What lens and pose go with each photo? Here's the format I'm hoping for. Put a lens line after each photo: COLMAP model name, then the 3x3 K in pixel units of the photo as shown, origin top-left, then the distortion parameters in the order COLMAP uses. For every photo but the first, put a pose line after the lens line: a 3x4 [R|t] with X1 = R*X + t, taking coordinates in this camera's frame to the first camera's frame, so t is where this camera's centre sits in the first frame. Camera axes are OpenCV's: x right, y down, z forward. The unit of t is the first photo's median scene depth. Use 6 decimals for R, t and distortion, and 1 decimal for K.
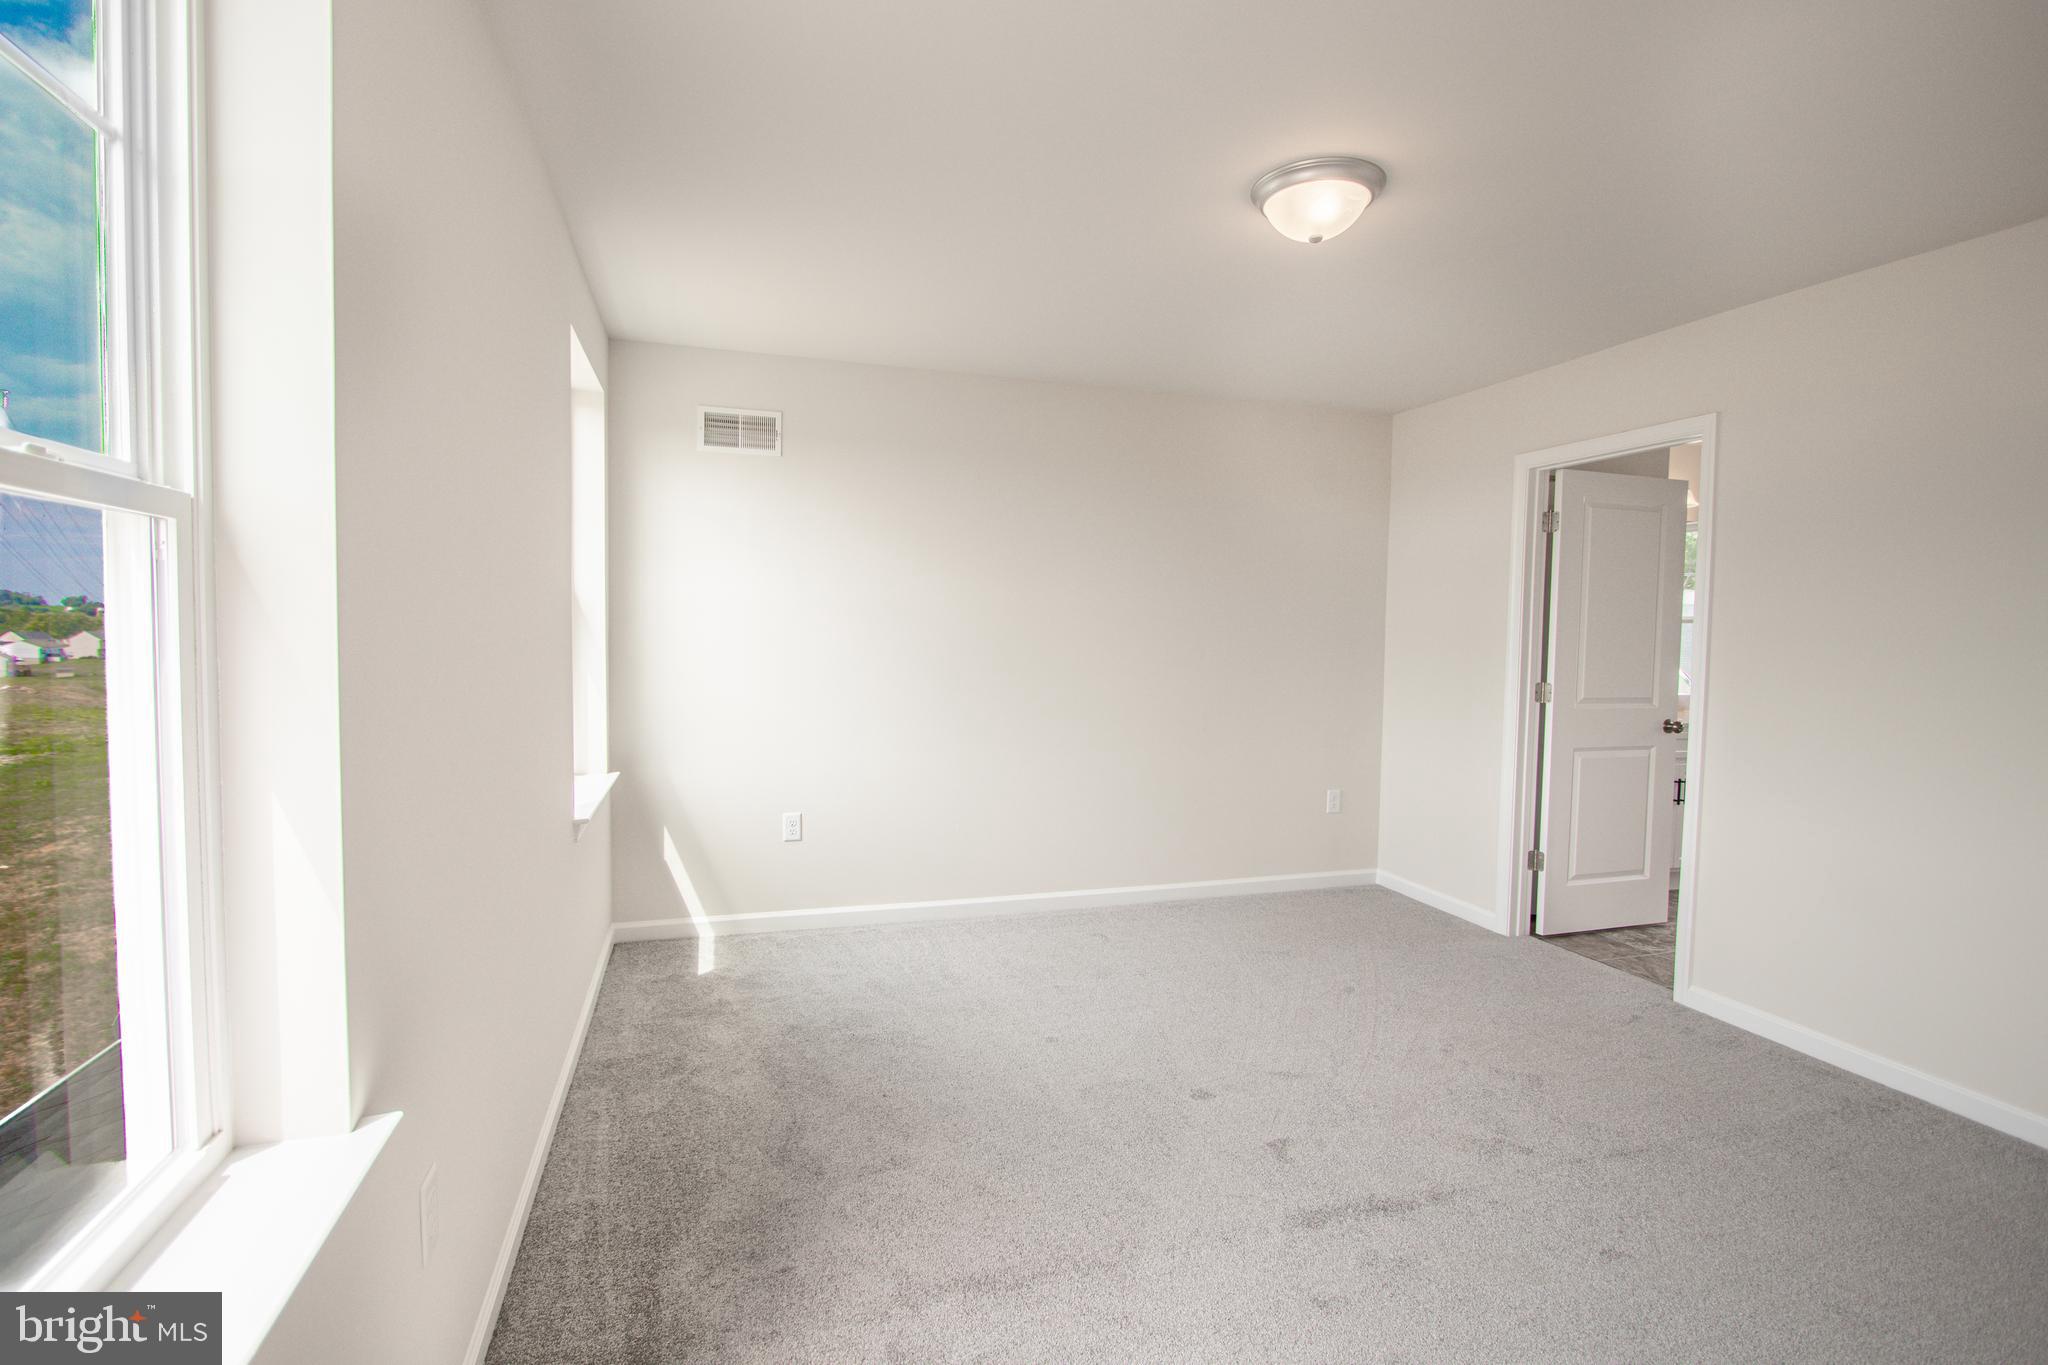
lens RADIAL K [[948.8, 0, 1003.0], [0, 948.8, 679.7], [0, 0, 1]] dist [-0.025509, 0.005501]
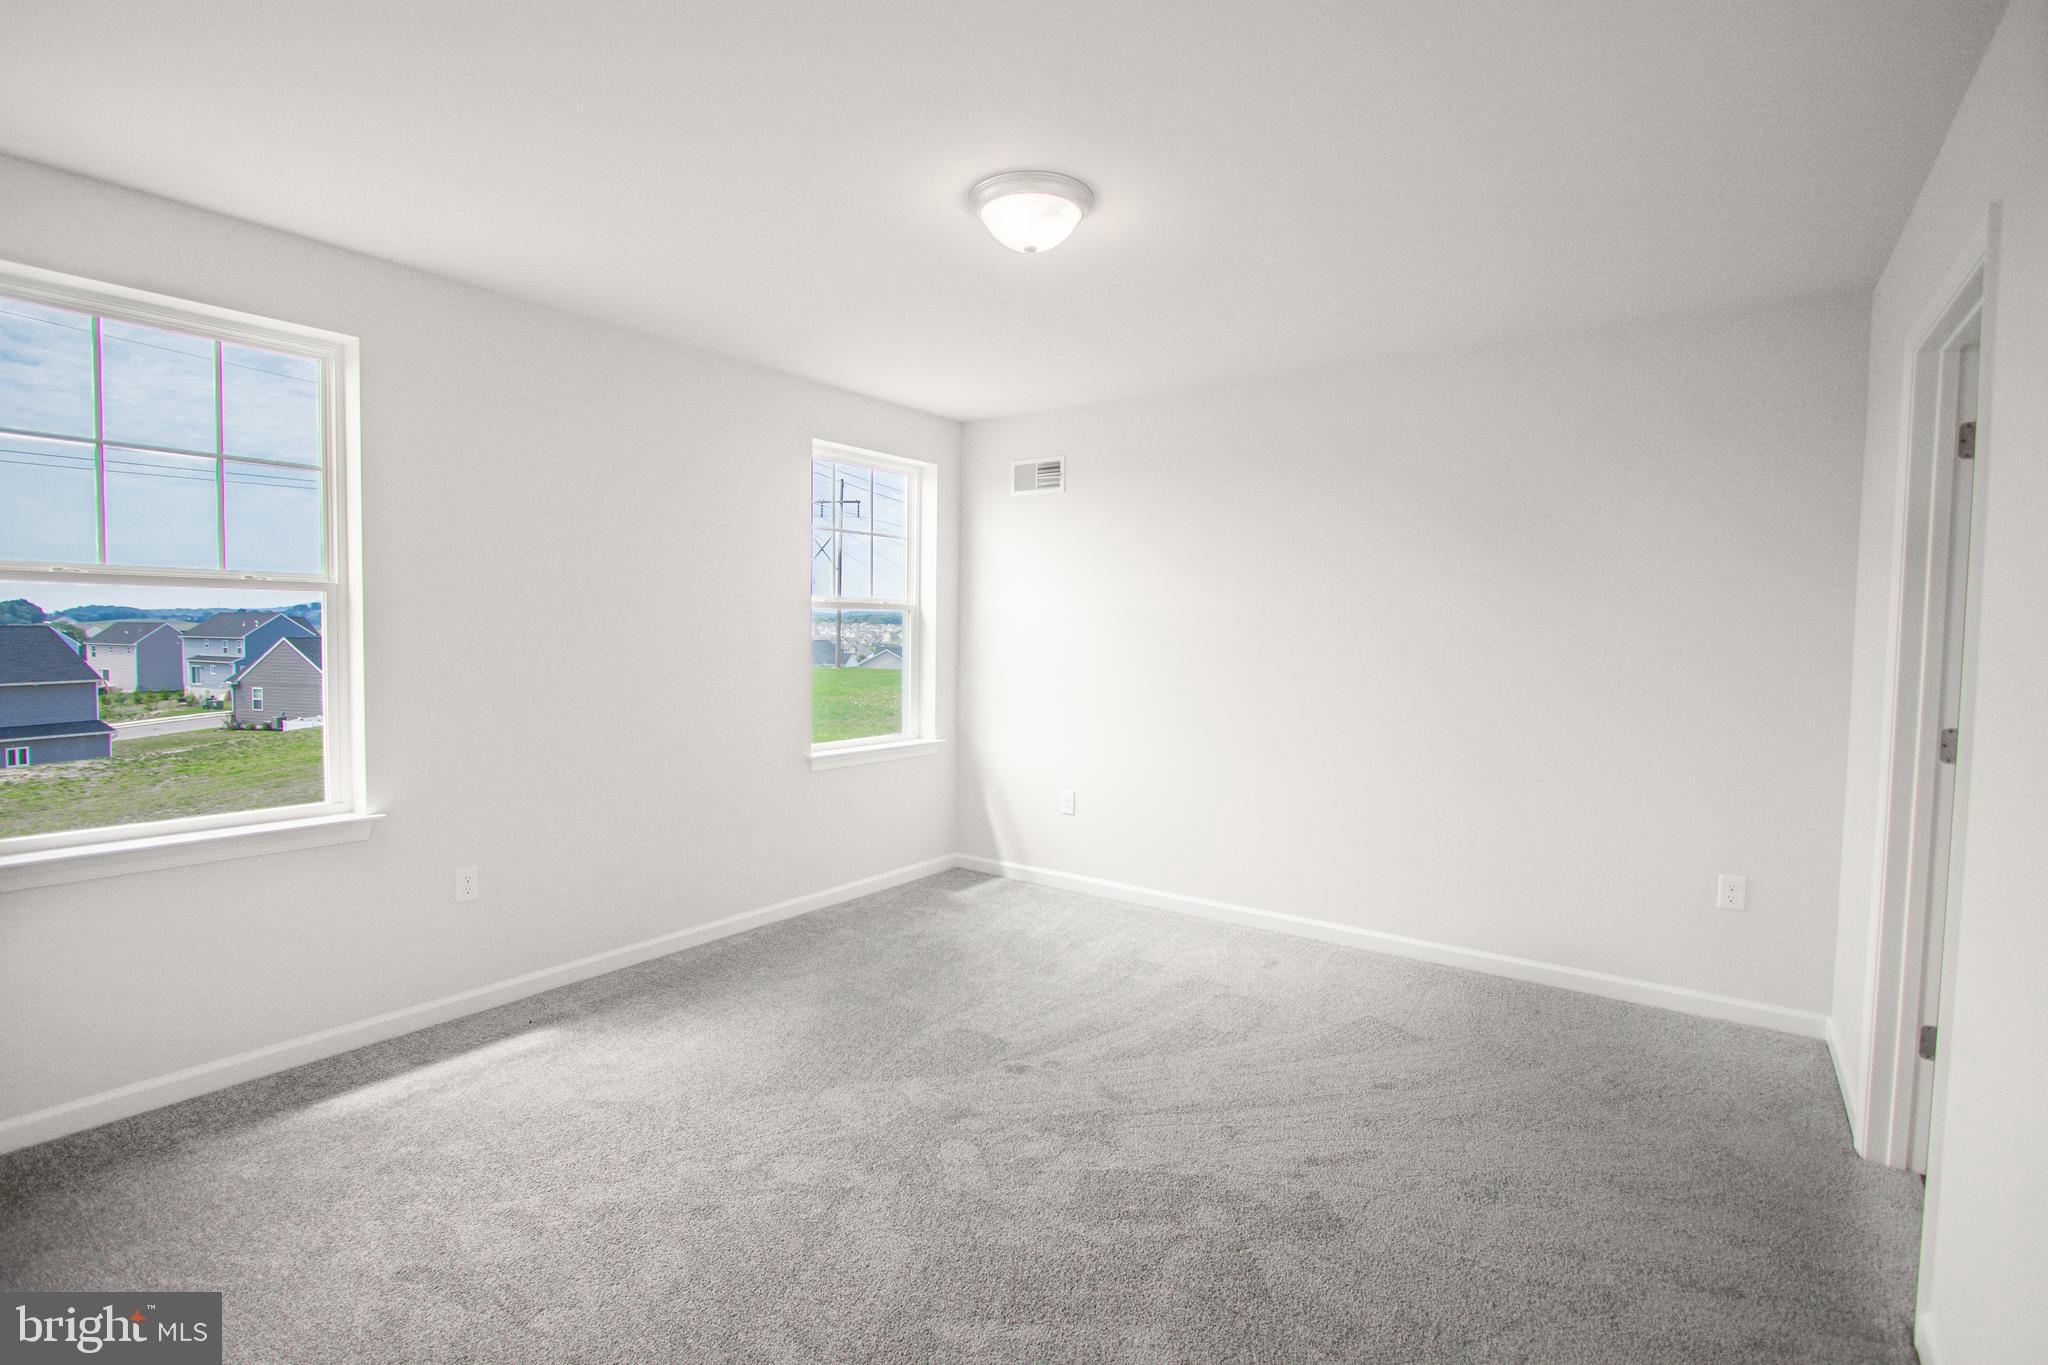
lens RADIAL K [[948.8, 0, 1003.0], [0, 948.8, 679.7], [0, 0, 1]] dist [-0.025509, 0.005501]
pose [[0.597521, 0.034301, -0.801120, 0.696263], [-0.050131, 0.998728, 0.005371, -0.000076], [0.800285, 0.036951, 0.598480, 0.226568]]
